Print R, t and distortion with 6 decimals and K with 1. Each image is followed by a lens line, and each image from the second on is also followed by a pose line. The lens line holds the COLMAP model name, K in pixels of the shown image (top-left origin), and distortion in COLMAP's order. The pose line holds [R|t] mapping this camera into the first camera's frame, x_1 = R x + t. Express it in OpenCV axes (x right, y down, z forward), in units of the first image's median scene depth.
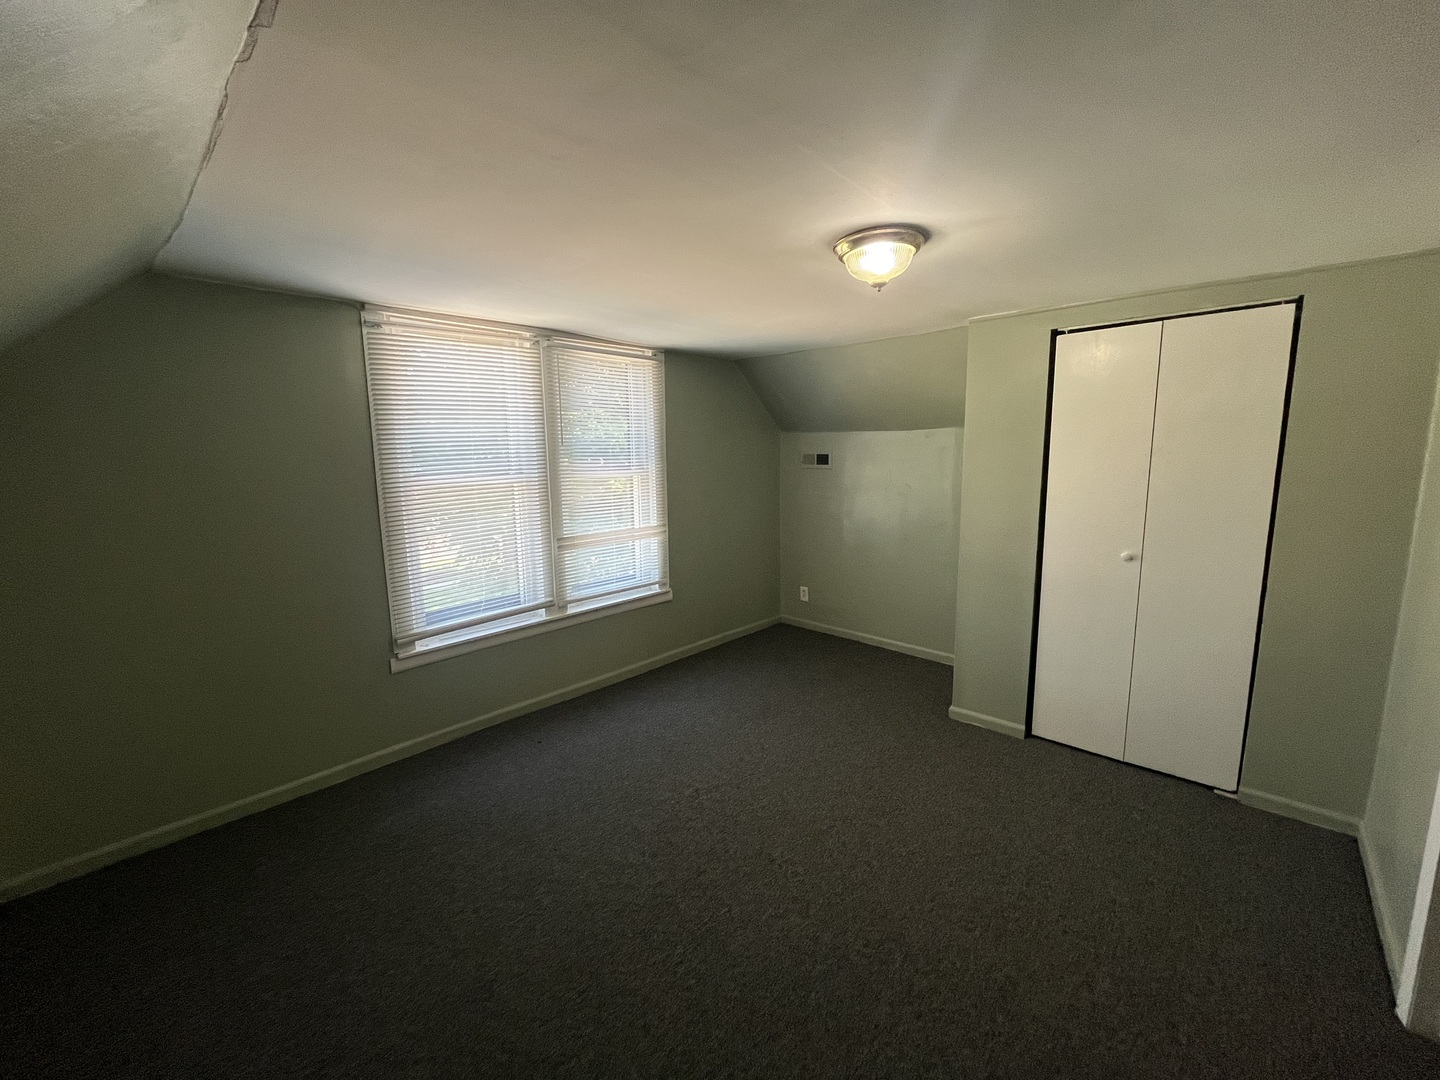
lens RADIAL K [[577.0, 0, 716.1], [0, 577.0, 538.4], [0, 0, 1]] dist [-0.001181, 0.000394]
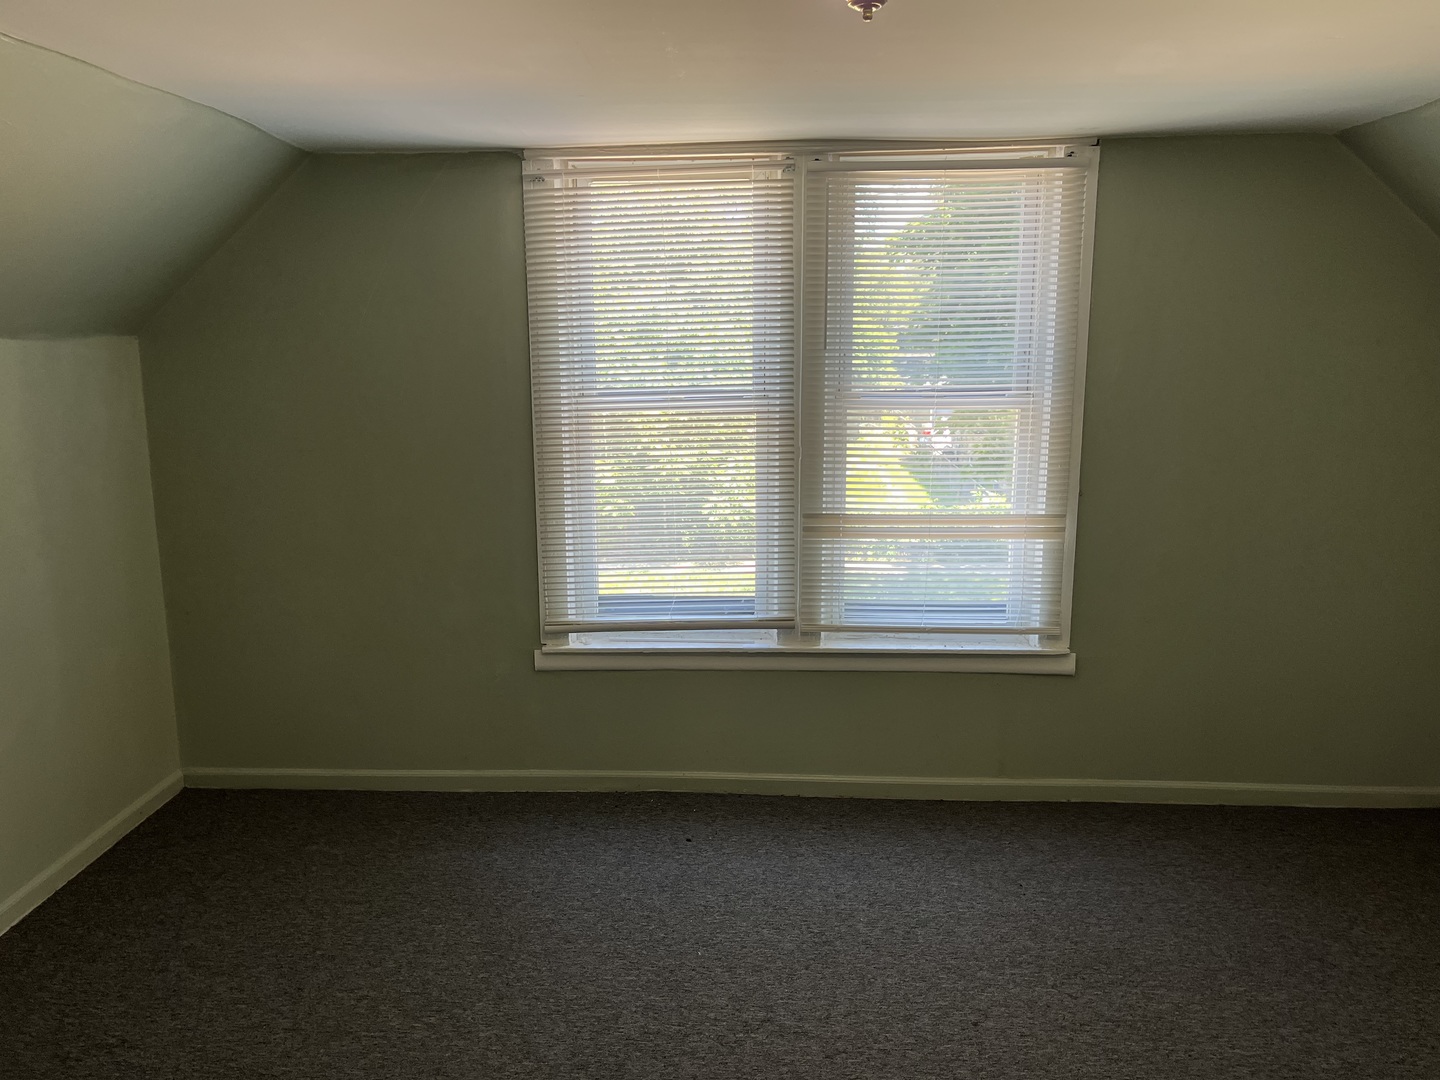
lens RADIAL K [[1087.9, 0, 717.1], [0, 1087.9, 539.9], [0, 0, 1]] dist [0.059593, -0.065366]
pose [[0.648999, 0.149096, -0.746036, 0.474012], [-0.114818, 0.988572, 0.097684, -0.069432], [0.752075, 0.022262, 0.658701, 0.225590]]
